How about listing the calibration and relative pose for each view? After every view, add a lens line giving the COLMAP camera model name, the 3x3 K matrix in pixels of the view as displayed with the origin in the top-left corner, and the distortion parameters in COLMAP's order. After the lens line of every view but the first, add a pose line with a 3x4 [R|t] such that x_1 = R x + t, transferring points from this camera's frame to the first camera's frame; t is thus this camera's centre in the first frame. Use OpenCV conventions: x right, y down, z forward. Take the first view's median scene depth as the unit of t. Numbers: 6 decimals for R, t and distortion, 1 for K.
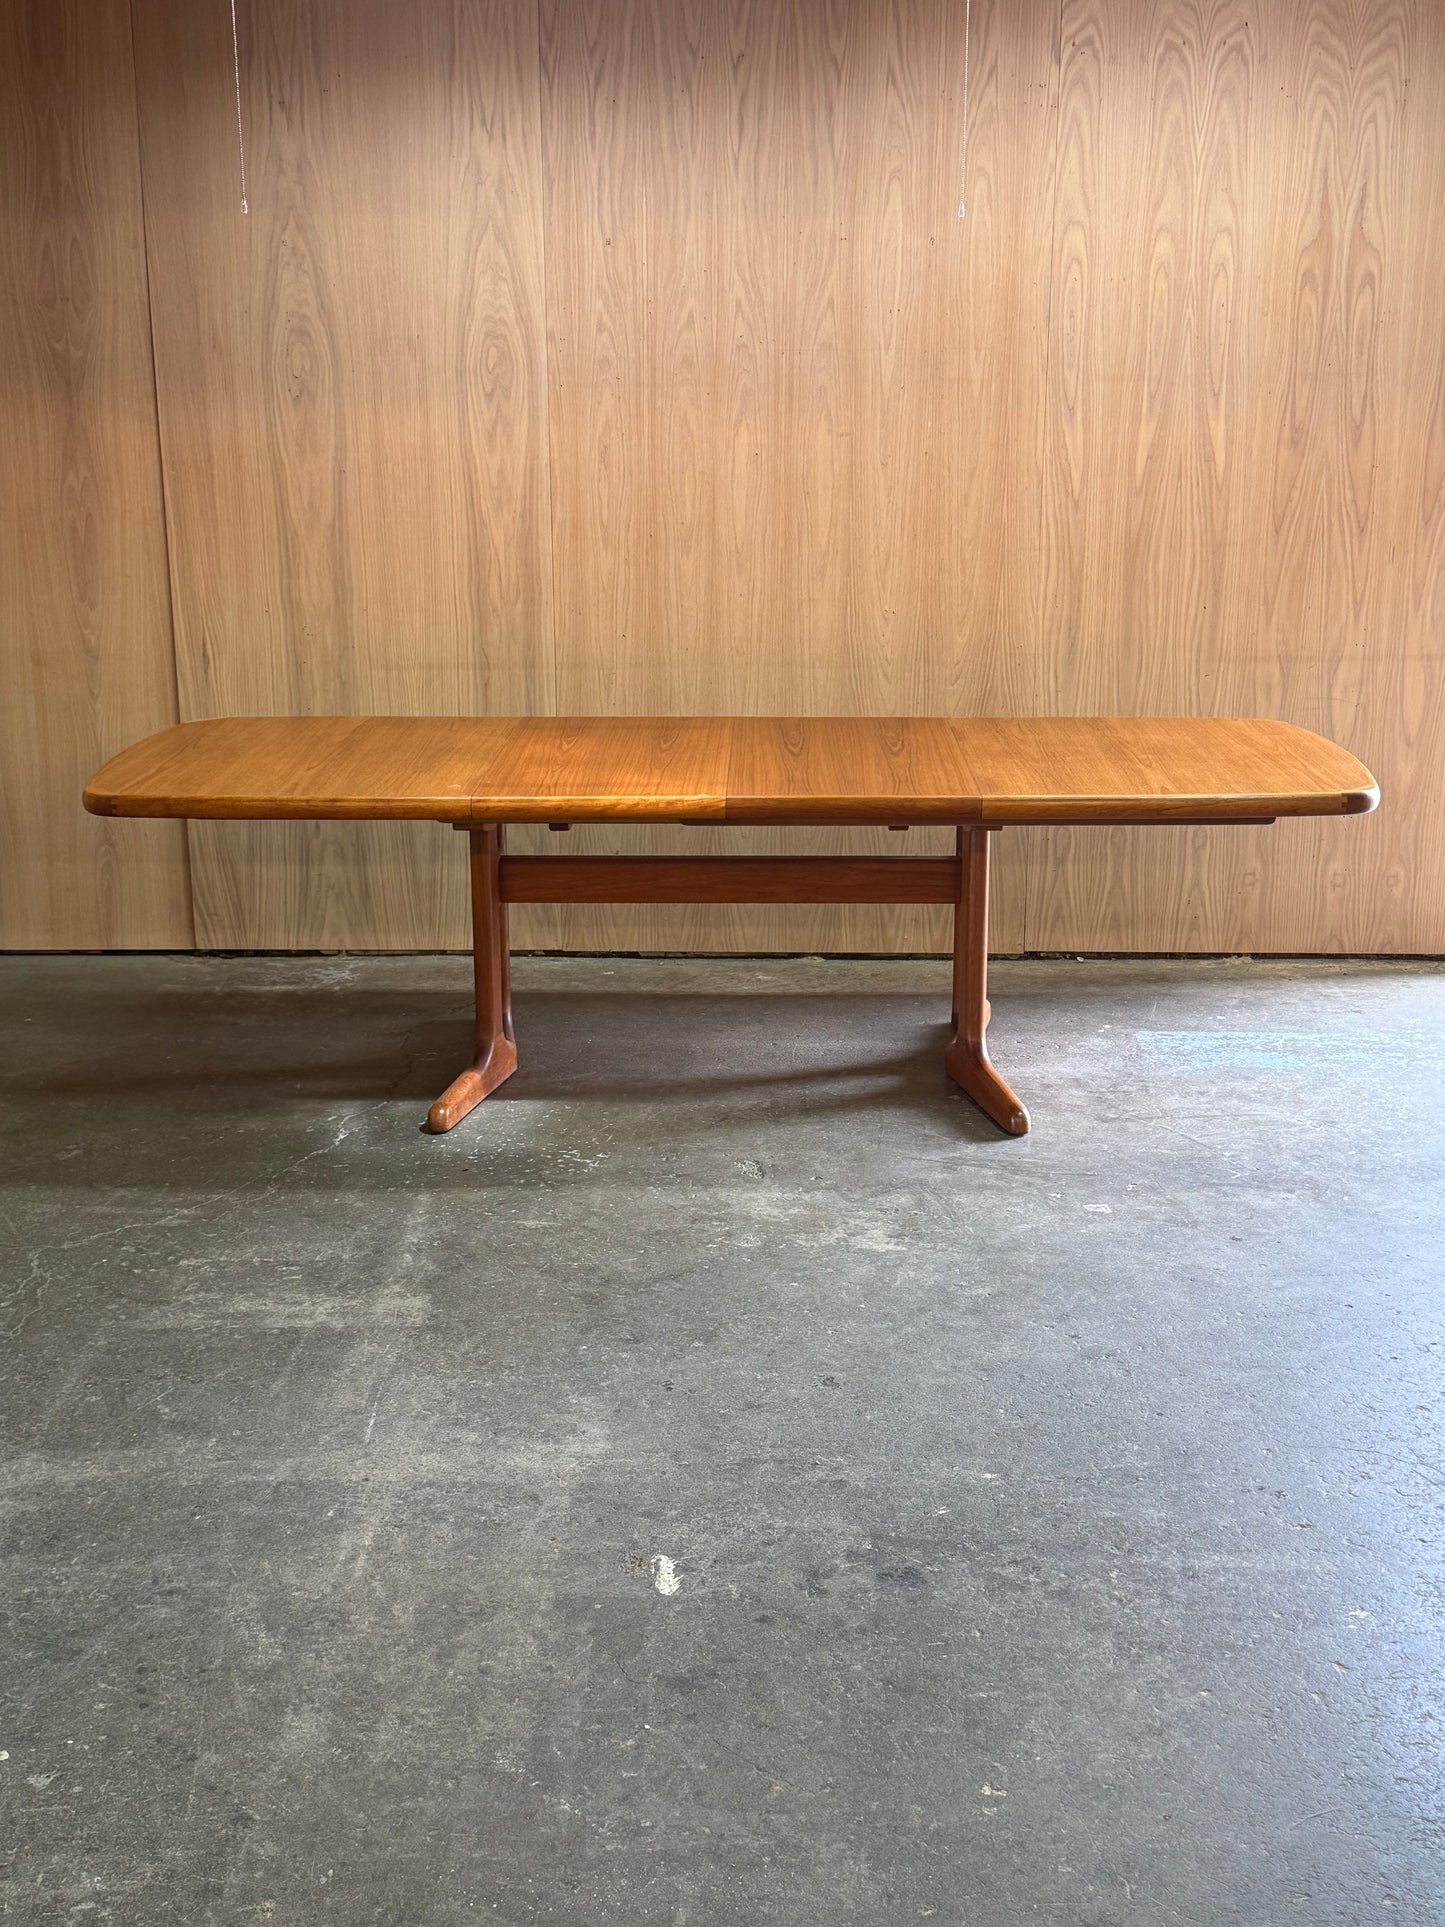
lens RADIAL K [[2253.8, 0, 726.7], [0, 2253.8, 964.0], [0, 0, 1]] dist [0.192474, -0.363135]
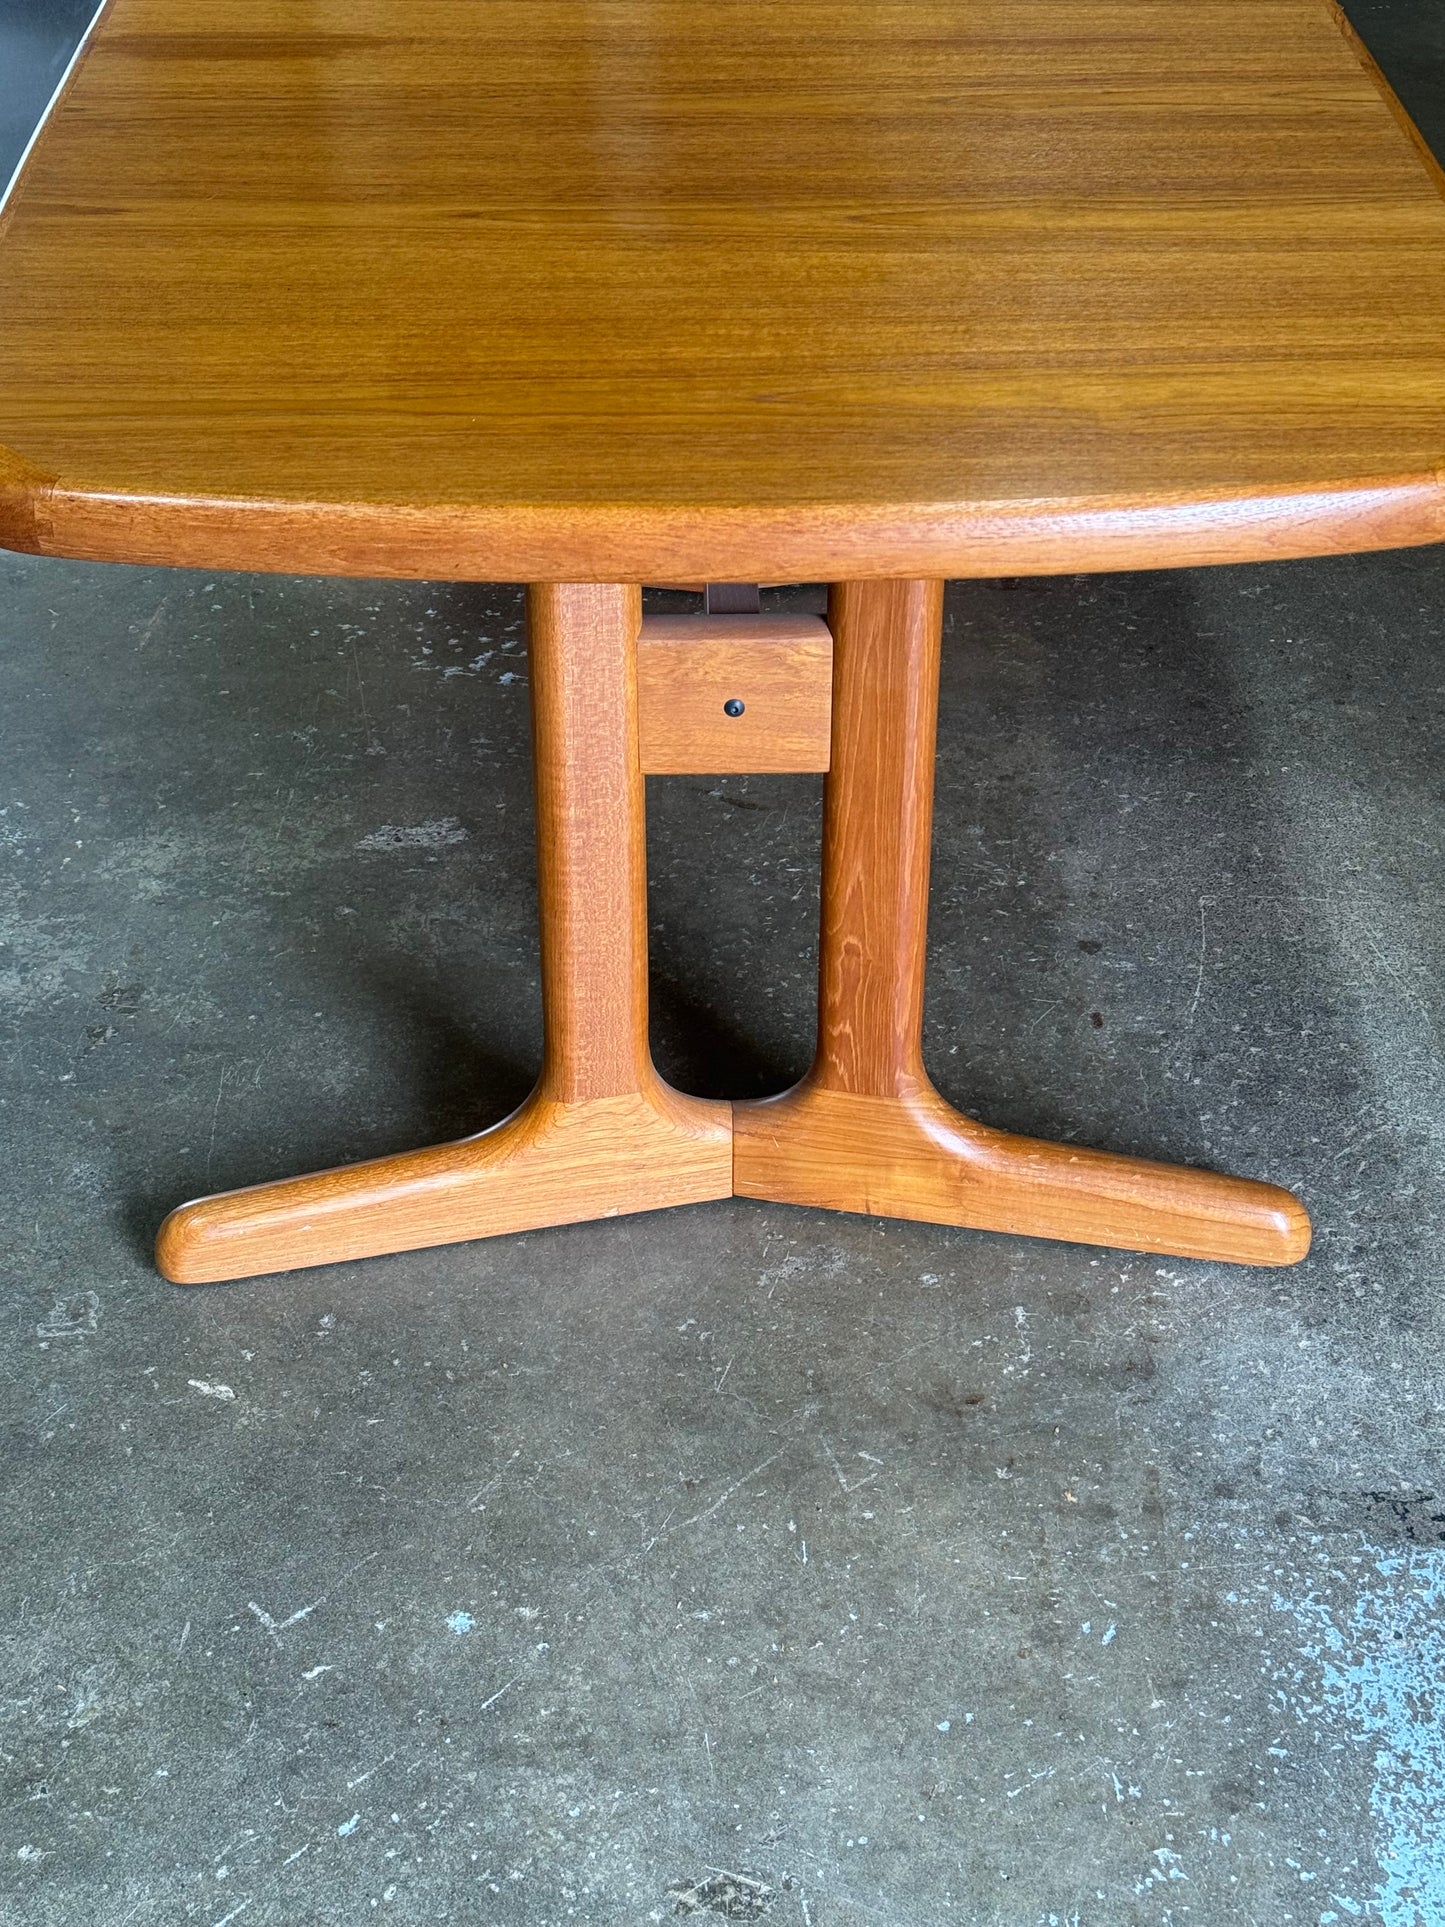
lens RADIAL K [[2839.6, 0, 745.3], [0, 2839.6, 965.4], [0, 0, 1]] dist [0.151962, -0.099981]
pose [[0.033006, 0.571961, -0.819617, 0.407247], [-0.270484, 0.794573, 0.543592, -0.180584], [0.962159, 0.203752, 0.180931, 0.770567]]
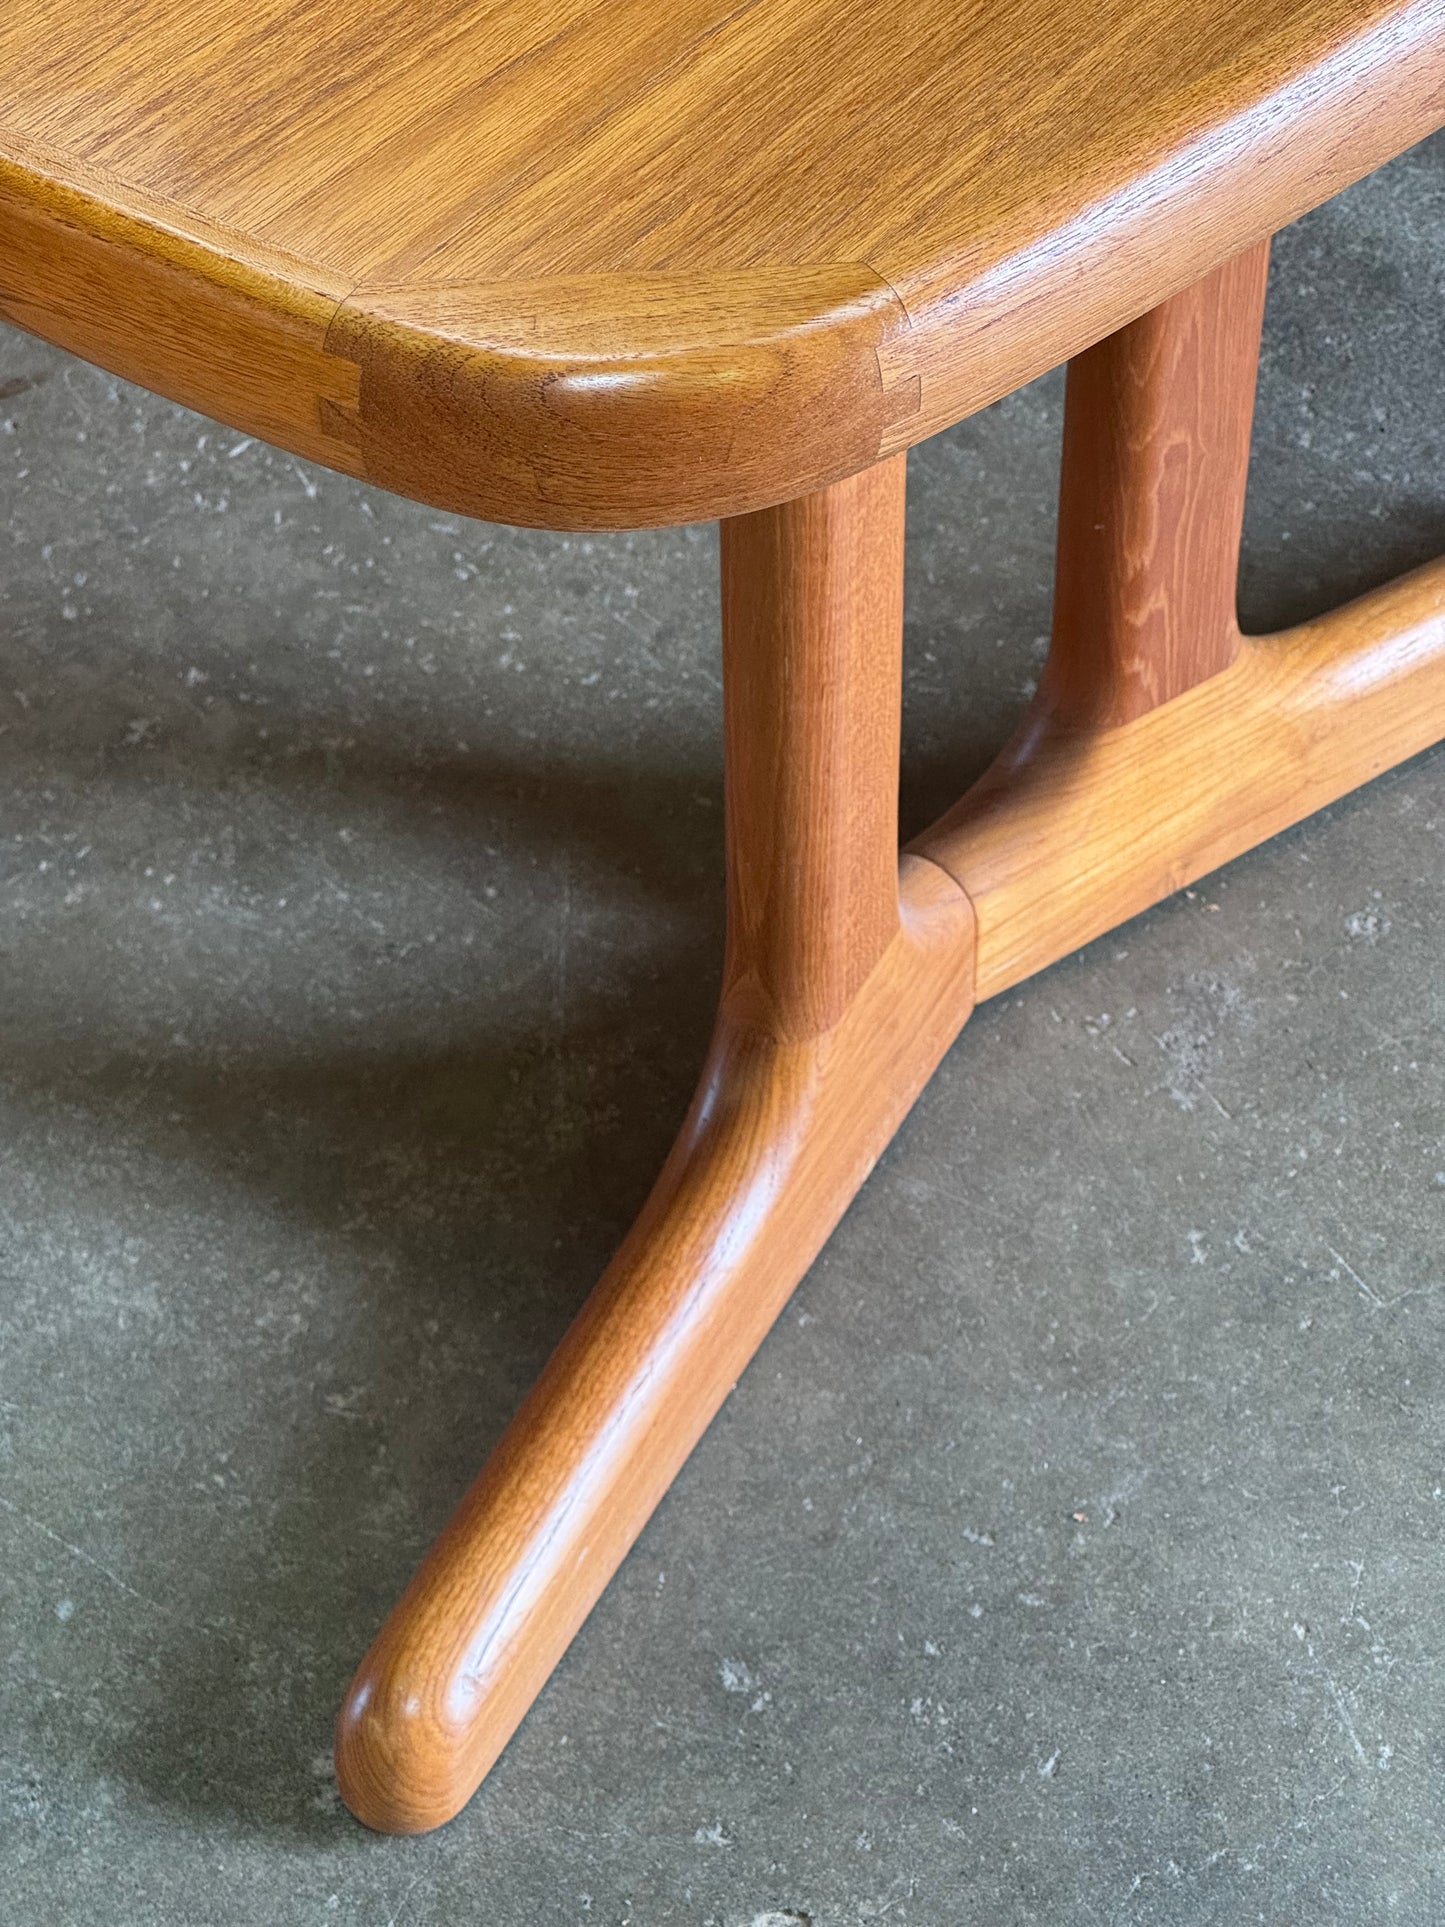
lens RADIAL K [[4323.6, 0, 722.4], [0, 4323.6, 916.8], [0, 0, 1]] dist [-0.044511, 3.177859]
pose [[0.766075, 0.460301, -0.448610, 0.225977], [-0.160983, 0.813115, 0.559401, -0.116710], [0.622264, -0.356325, 0.697008, 0.622827]]
